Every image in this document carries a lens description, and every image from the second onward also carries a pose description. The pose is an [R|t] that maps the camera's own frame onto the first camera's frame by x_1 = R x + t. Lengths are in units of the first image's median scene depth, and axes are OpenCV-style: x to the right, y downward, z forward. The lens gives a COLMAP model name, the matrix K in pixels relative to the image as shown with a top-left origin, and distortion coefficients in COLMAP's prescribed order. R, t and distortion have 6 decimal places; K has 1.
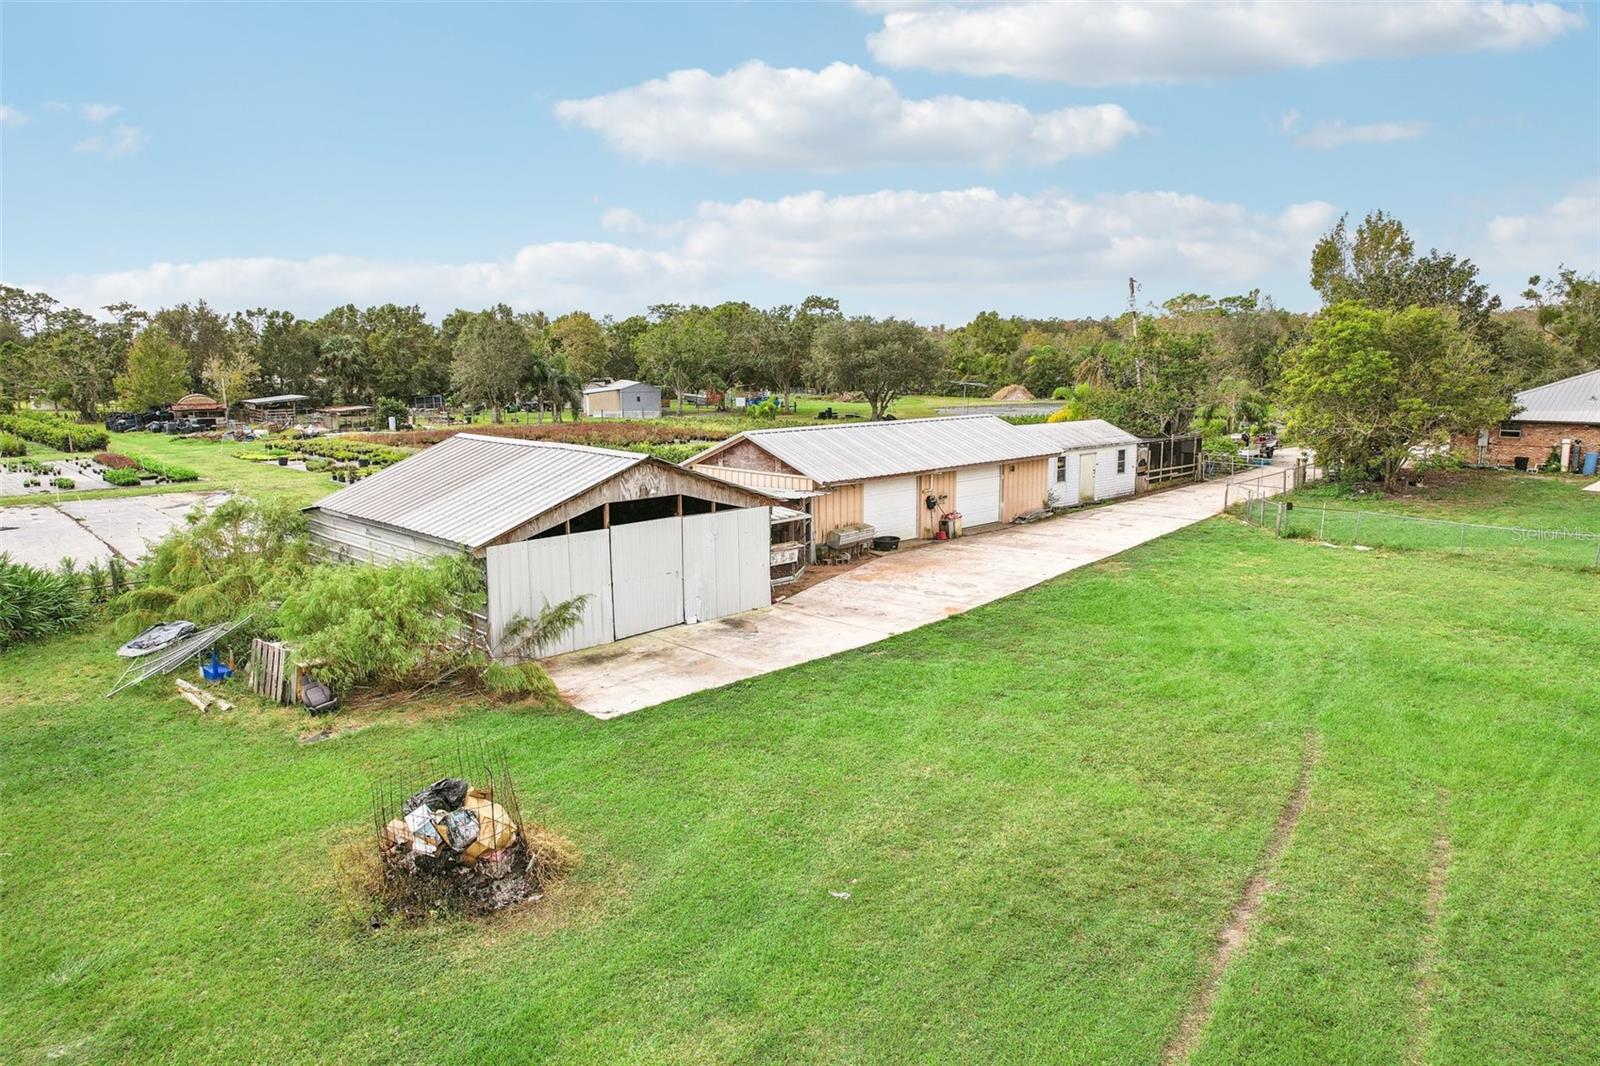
lens RADIAL K [[1031.2, 0, 800.0], [0, 1031.2, 533.0], [0, 0, 1]] dist [-0.037950, 0.004334]
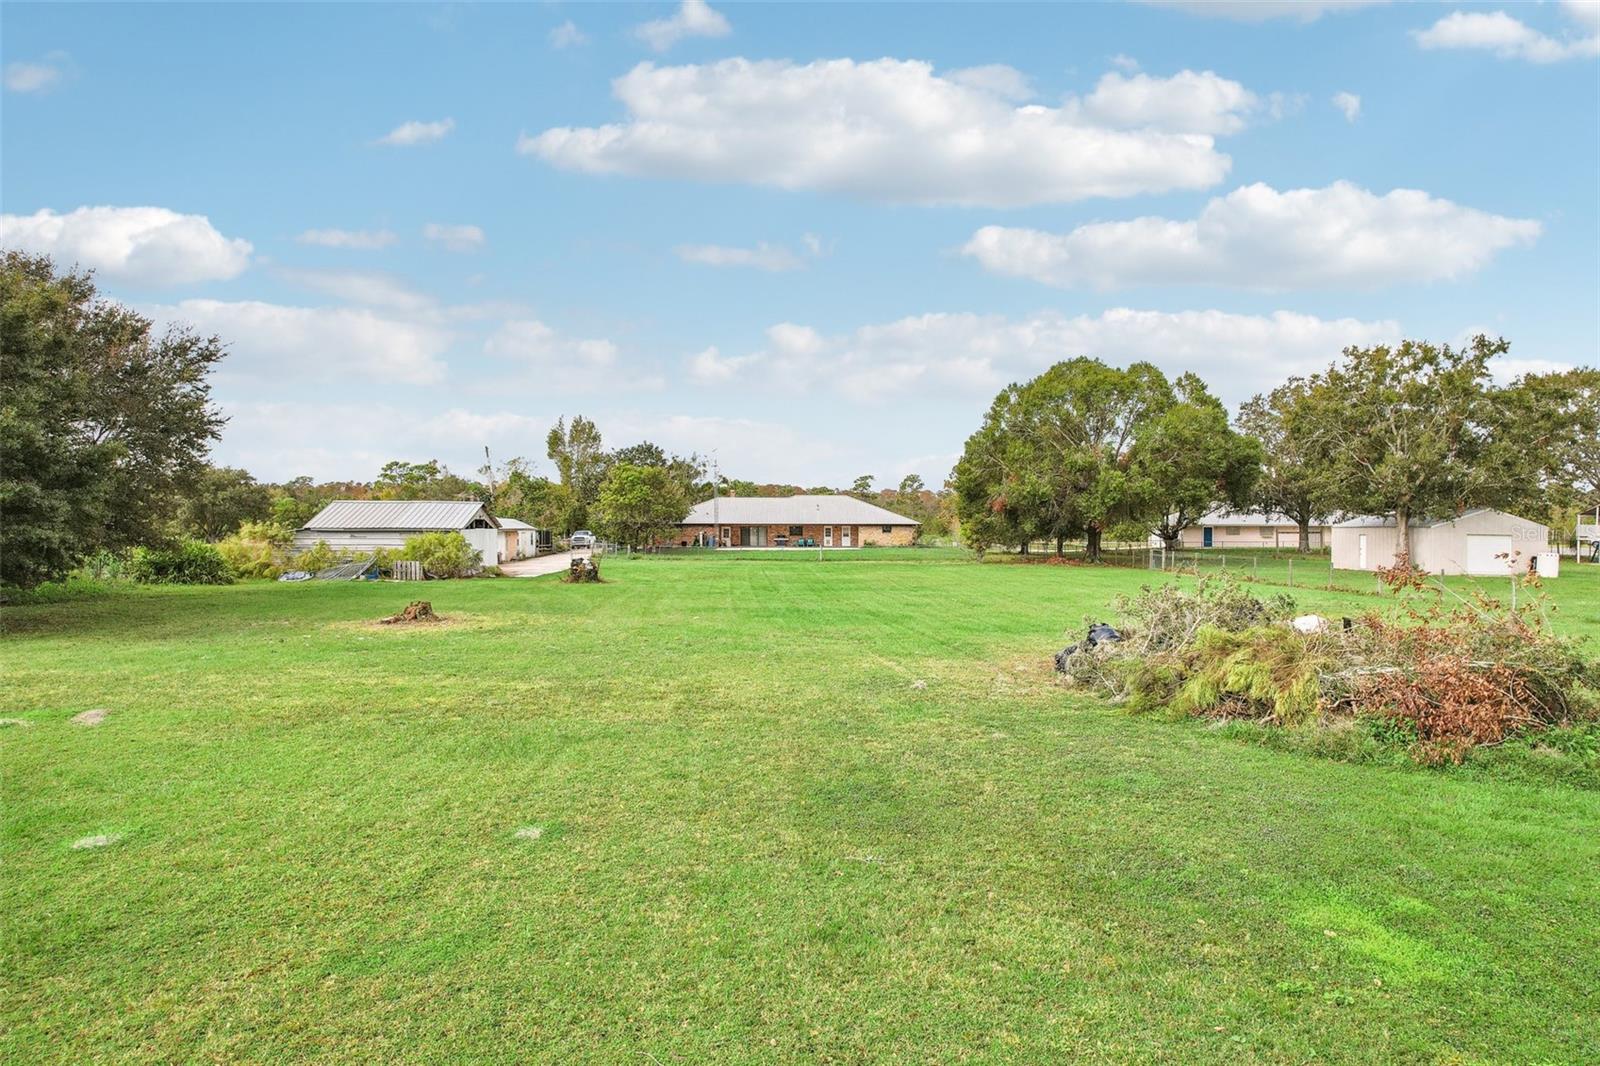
lens RADIAL K [[1031.2, 0, 800.0], [0, 1031.2, 533.0], [0, 0, 1]] dist [-0.037950, 0.004334]
pose [[0.684927, 0.000584, 0.728611, -0.960895], [0.118871, 0.986512, -0.112535, 0.252760], [-0.718850, 0.163689, 0.675619, -0.872858]]
